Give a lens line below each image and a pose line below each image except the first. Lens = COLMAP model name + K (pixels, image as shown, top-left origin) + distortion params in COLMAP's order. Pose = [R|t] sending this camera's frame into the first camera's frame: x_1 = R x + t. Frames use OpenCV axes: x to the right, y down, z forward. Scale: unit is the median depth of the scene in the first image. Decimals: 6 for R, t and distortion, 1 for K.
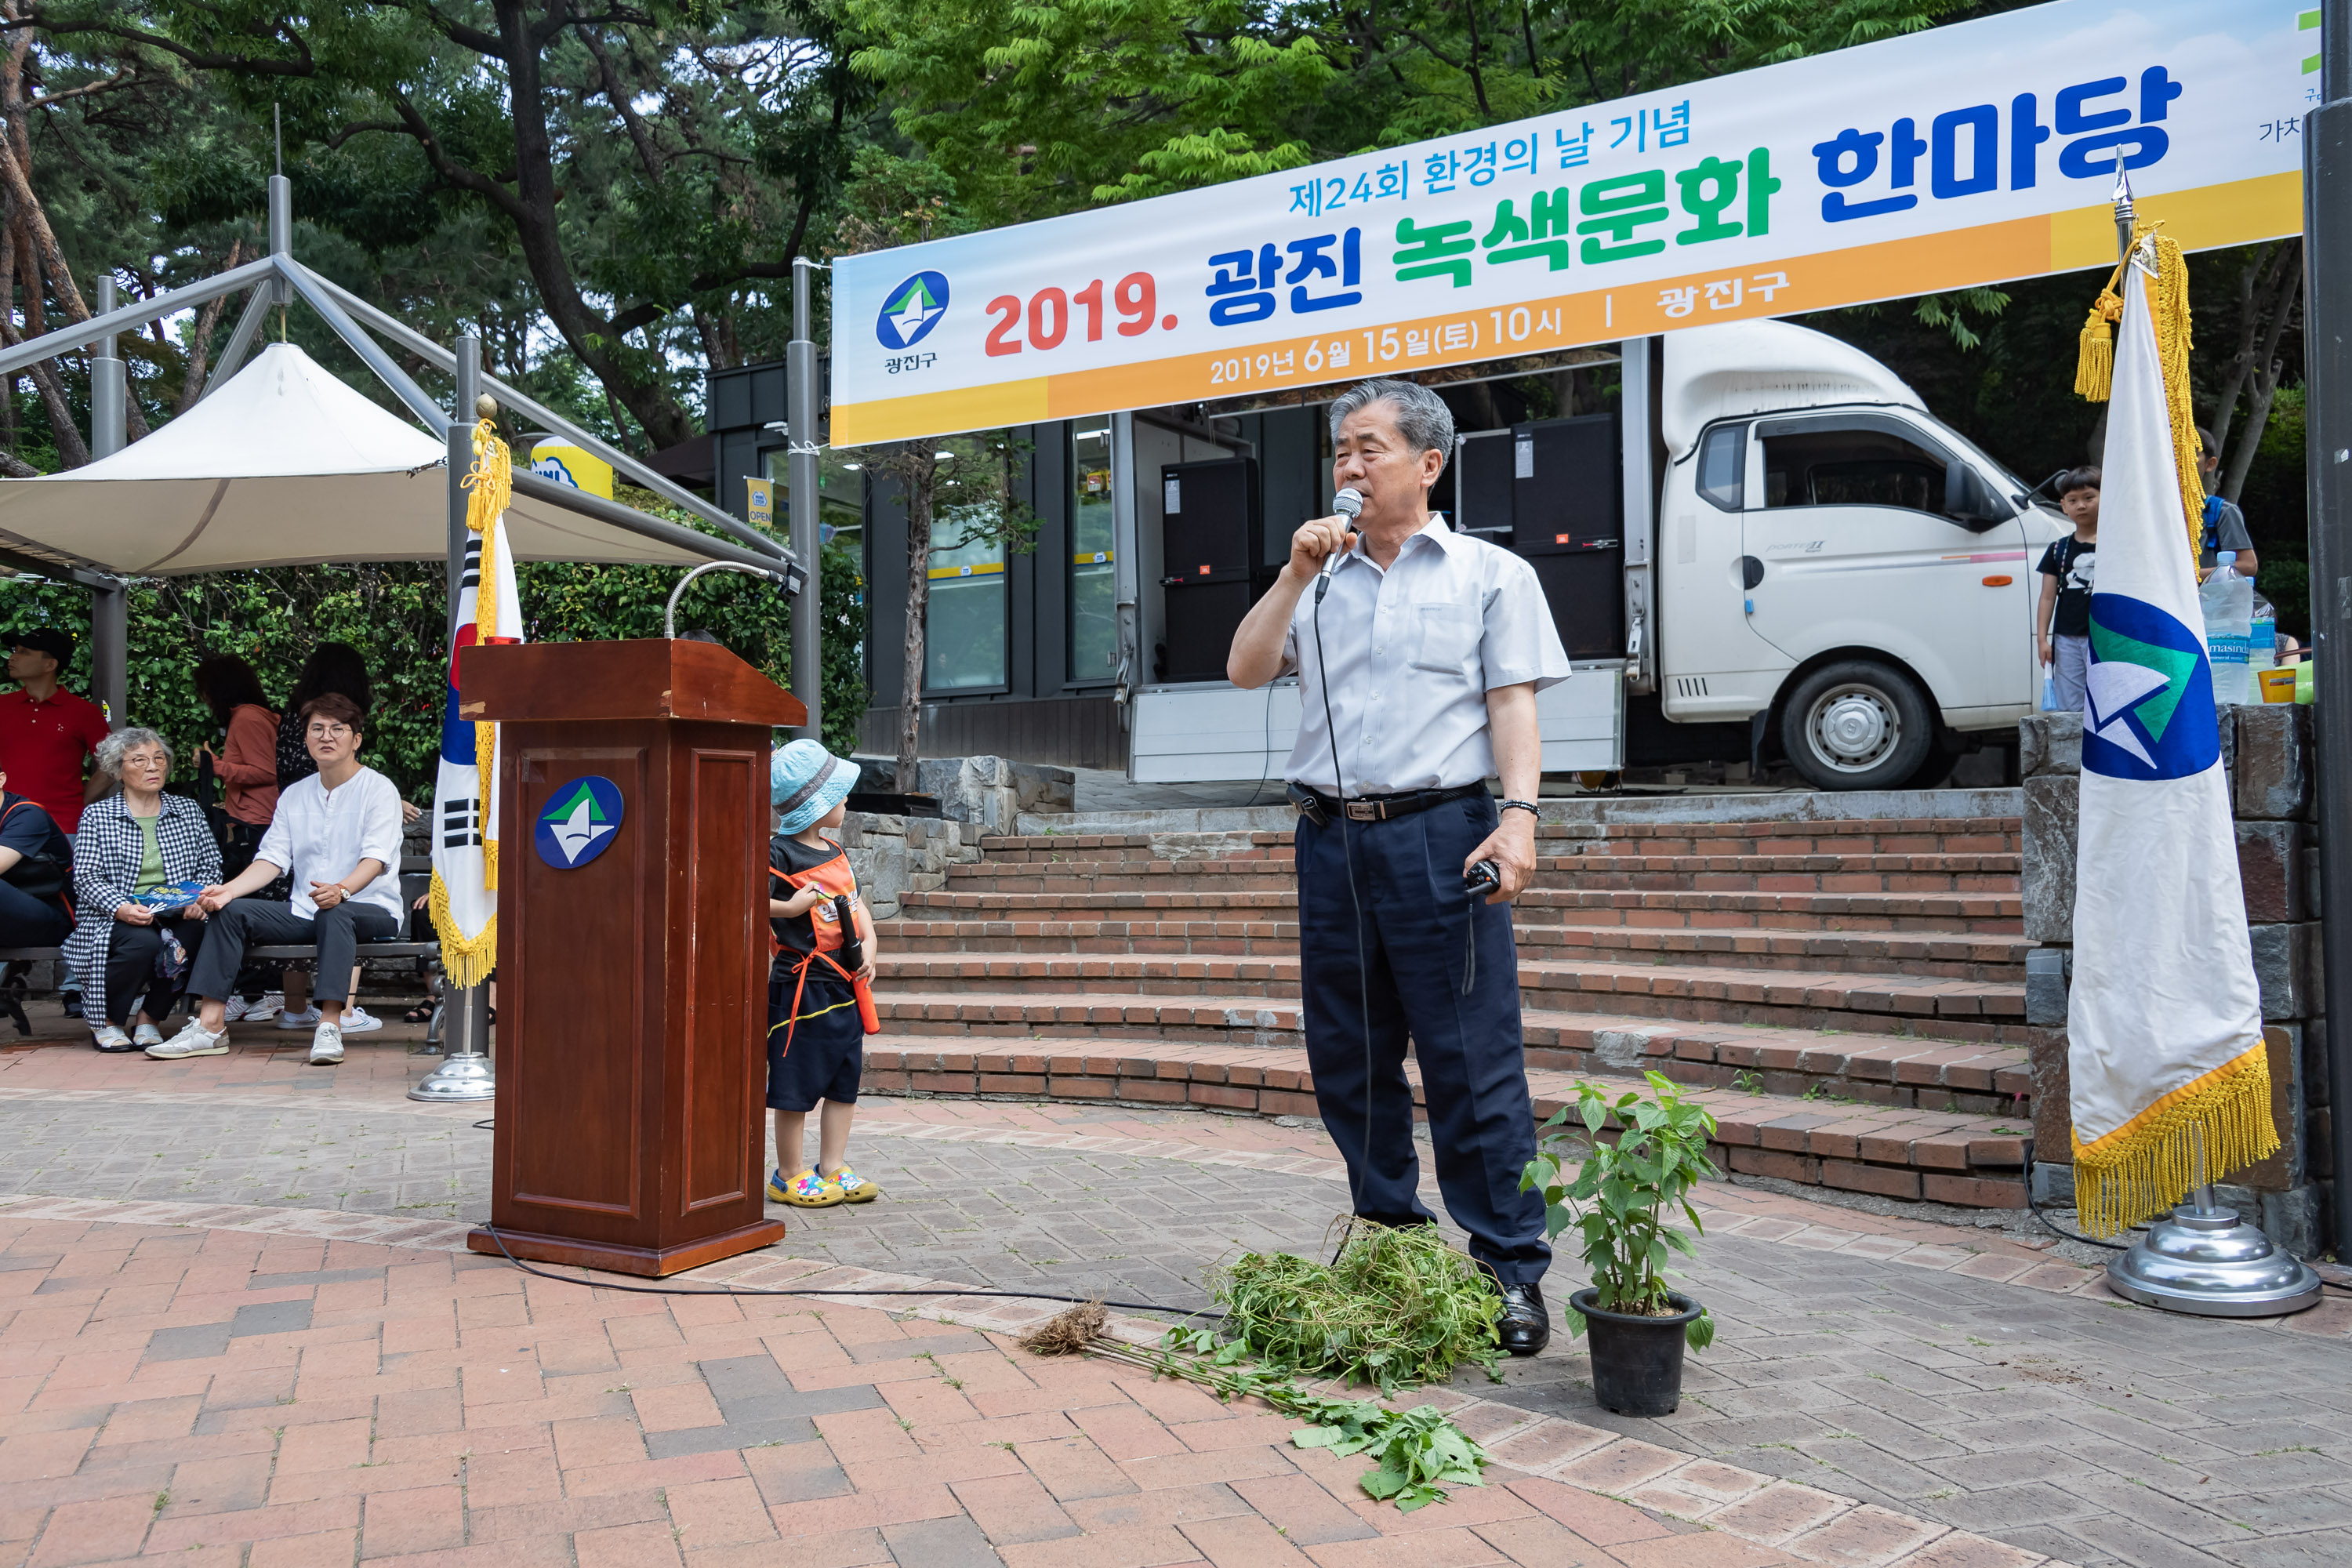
lens RADIAL K [[1953.8, 0, 1189.8], [0, 1953.8, 798.5], [0, 0, 1]] dist [0.135129, -0.072287]
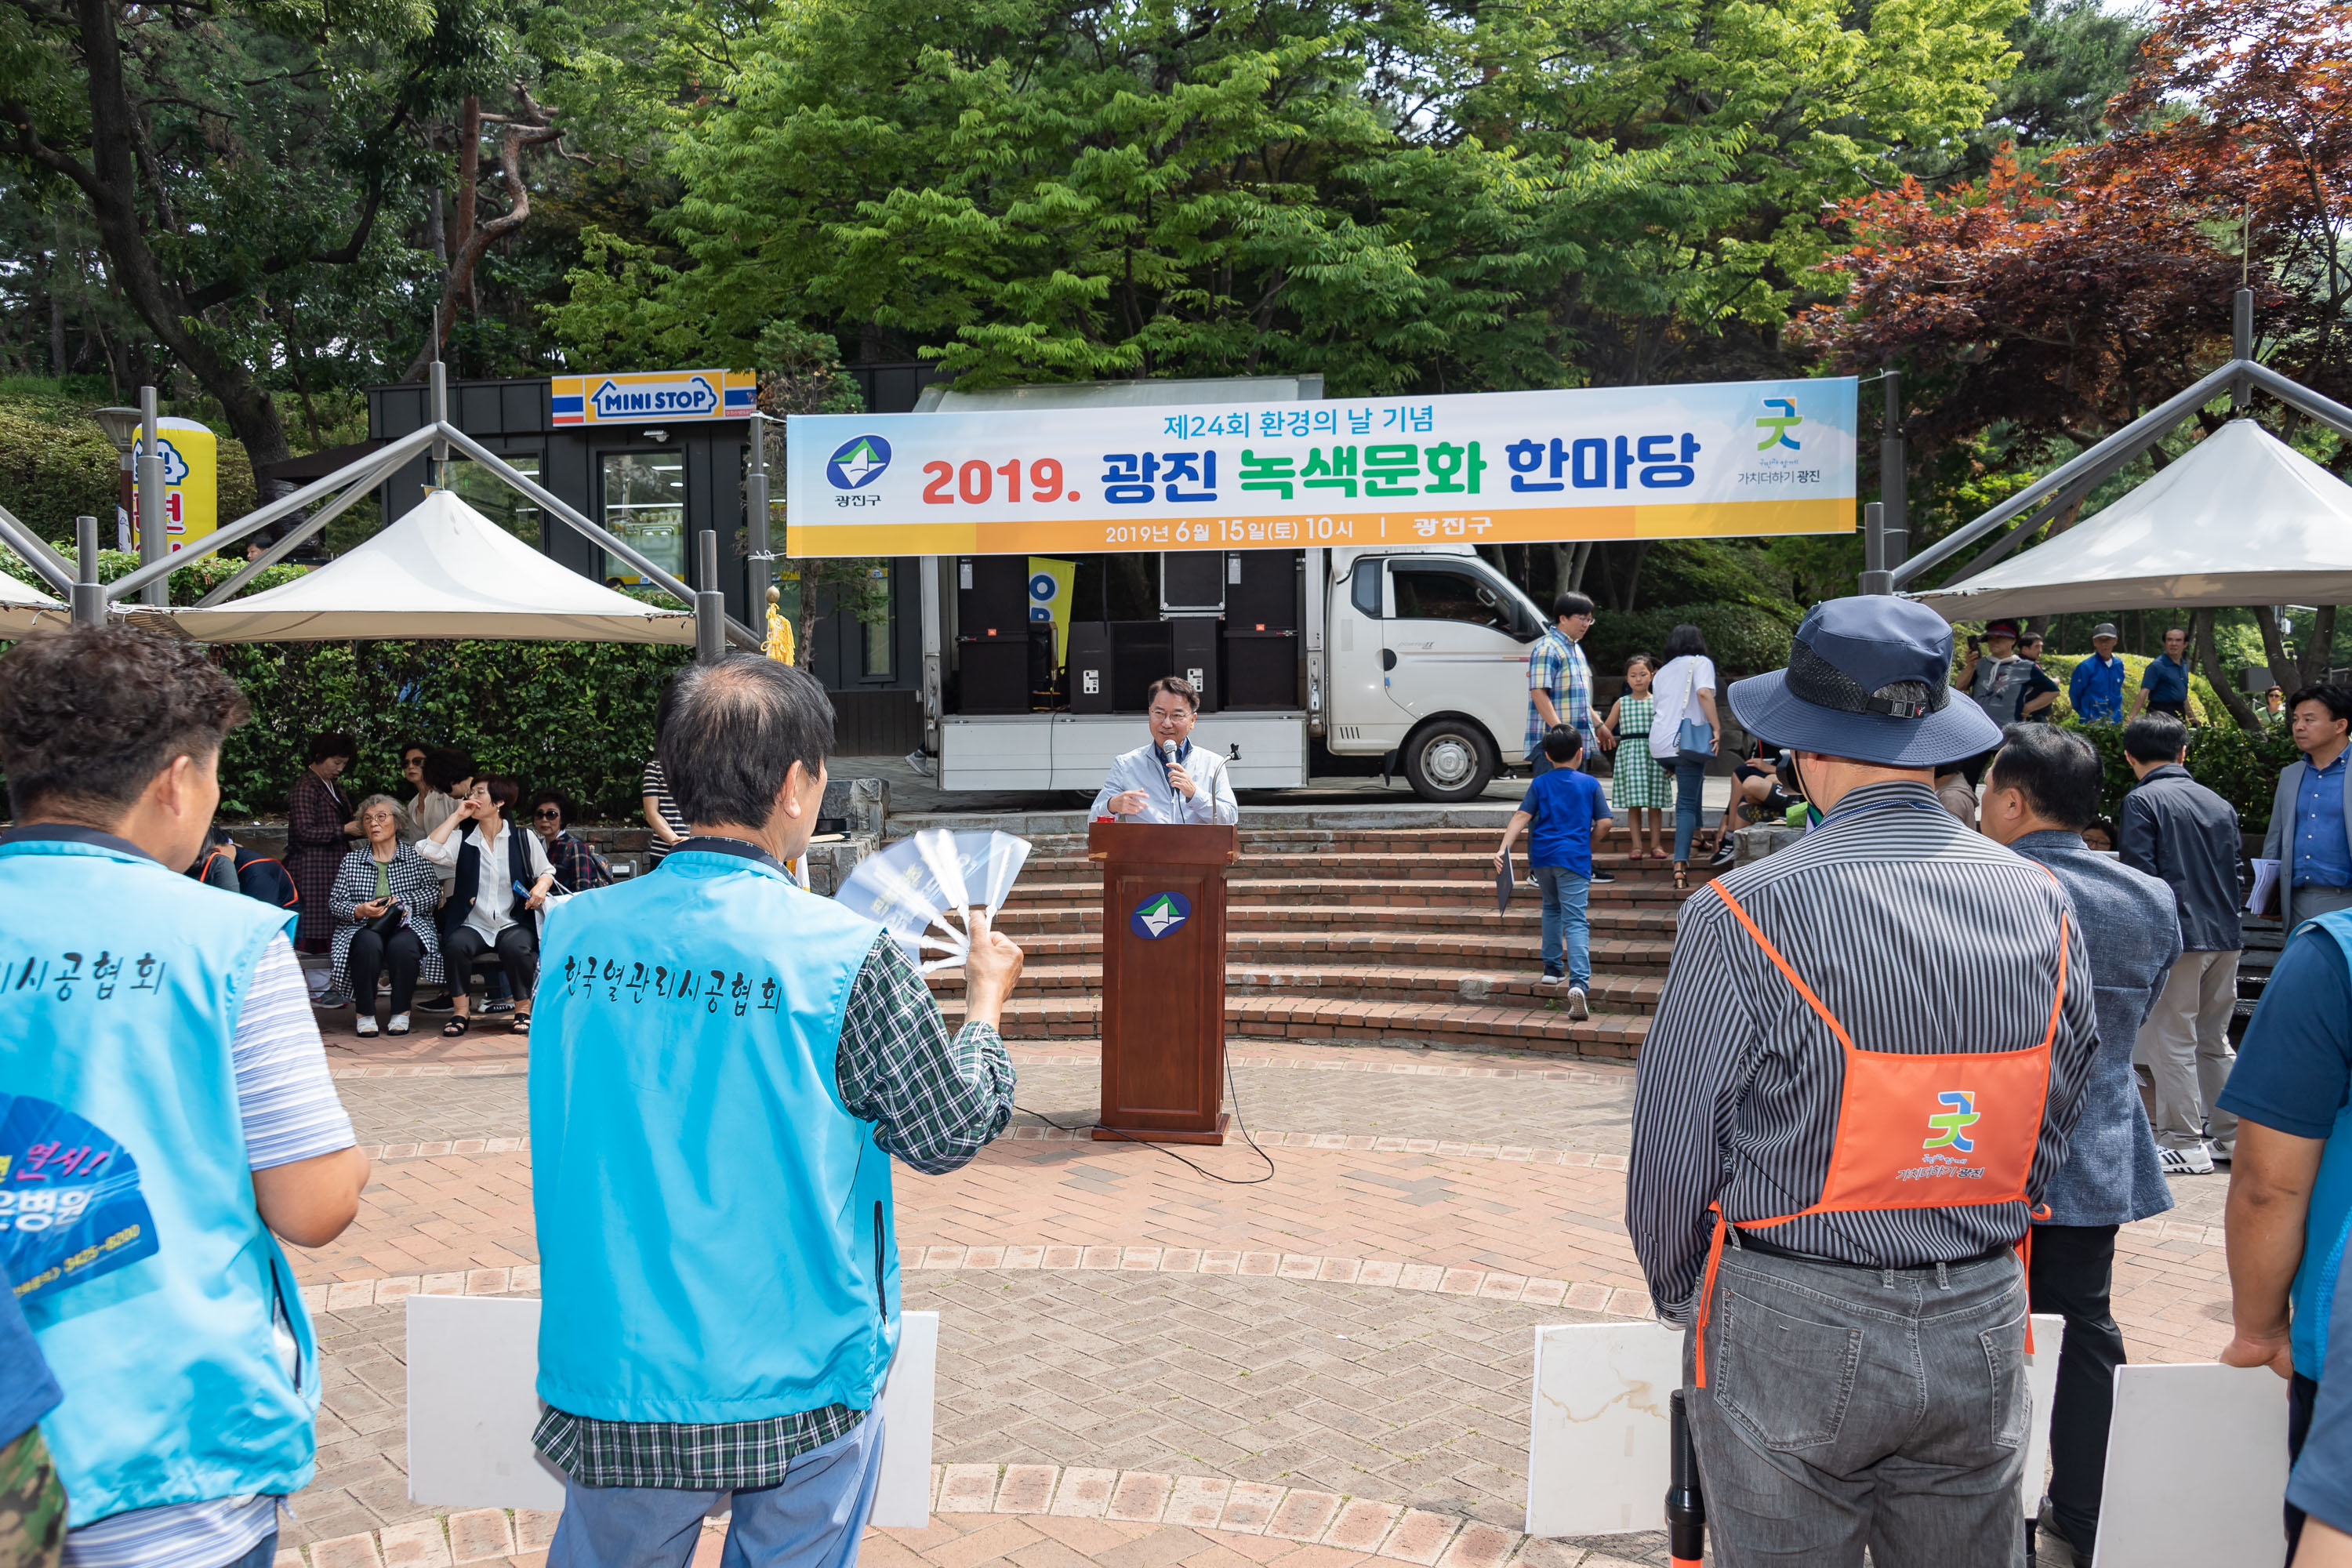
lens RADIAL K [[1904.1, 0, 1176.0], [0, 1904.1, 784.0], [0, 0, 1]] dist [0.112212, -0.068161]
pose [[0.925119, -0.011172, 0.379513, -0.510421], [-0.008299, 0.998733, 0.049629, -0.106442], [-0.379587, -0.049062, 0.923854, -0.367436]]
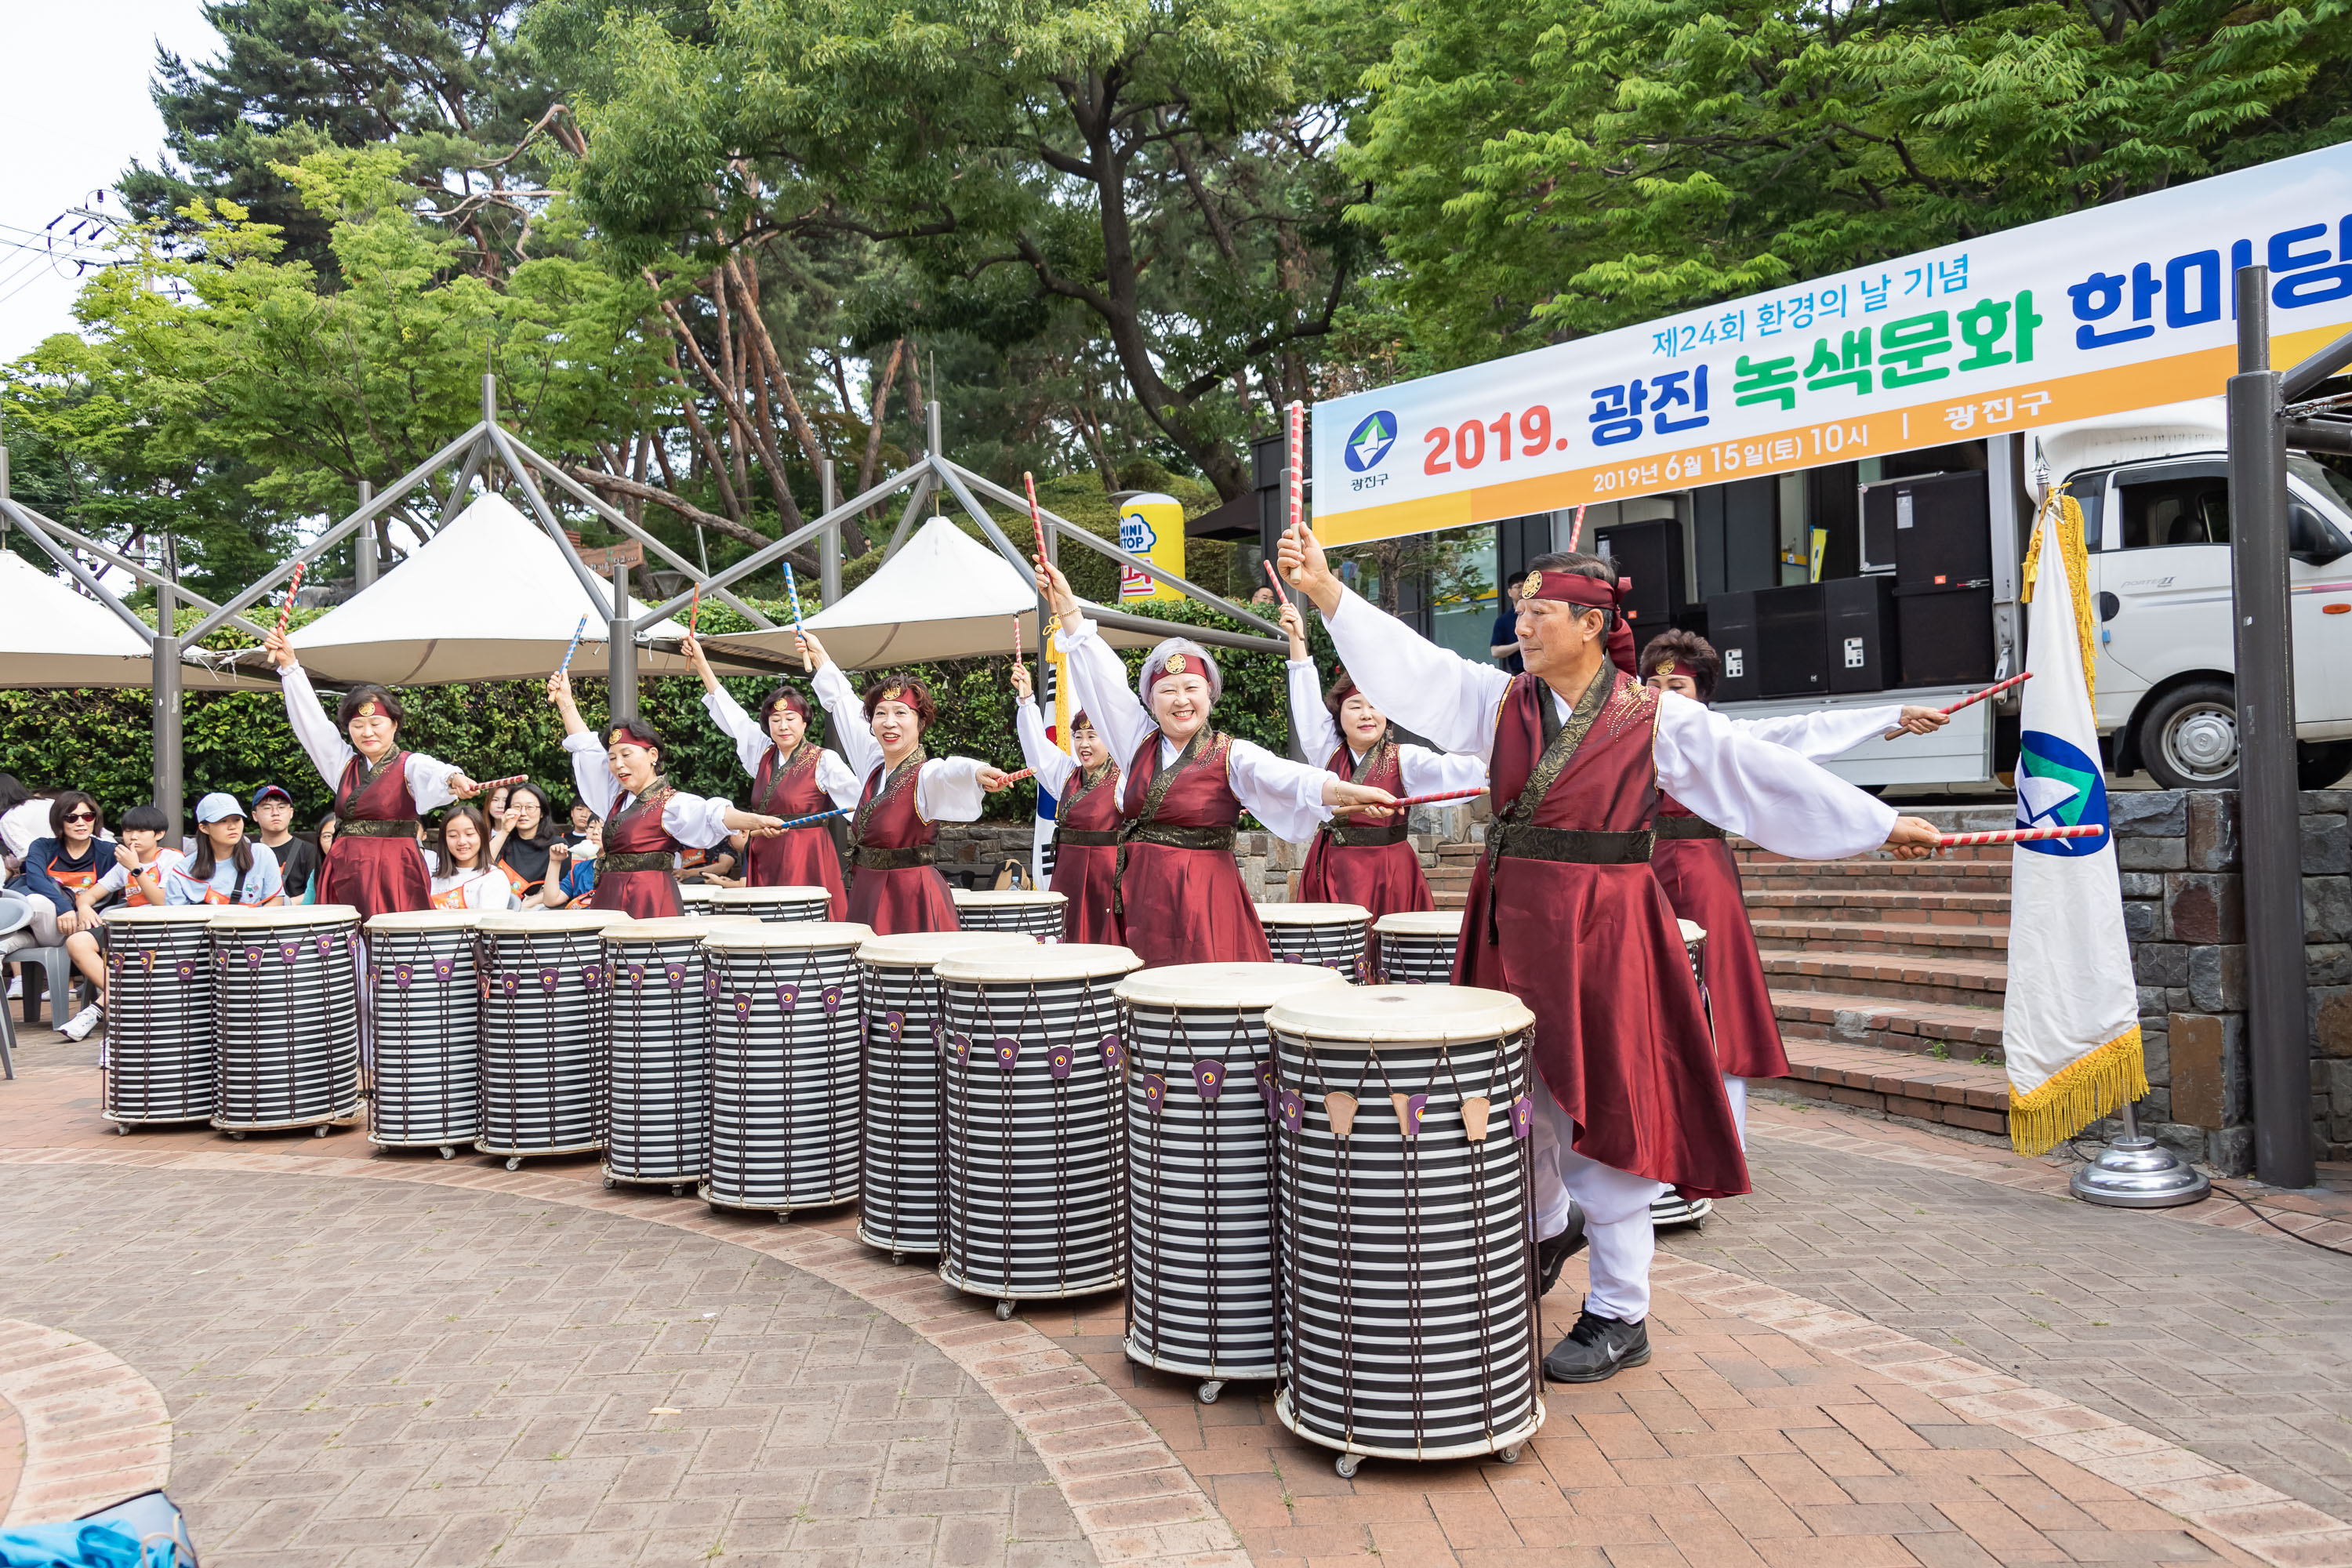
lens RADIAL K [[1953.8, 0, 1189.8], [0, 1953.8, 798.5], [0, 0, 1]] dist [0.135129, -0.072287]
pose [[0.954468, -0.021400, -0.297543, 0.142672], [0.027922, 0.999454, 0.017686, -0.045932], [0.297002, -0.025189, 0.954545, -0.306858]]
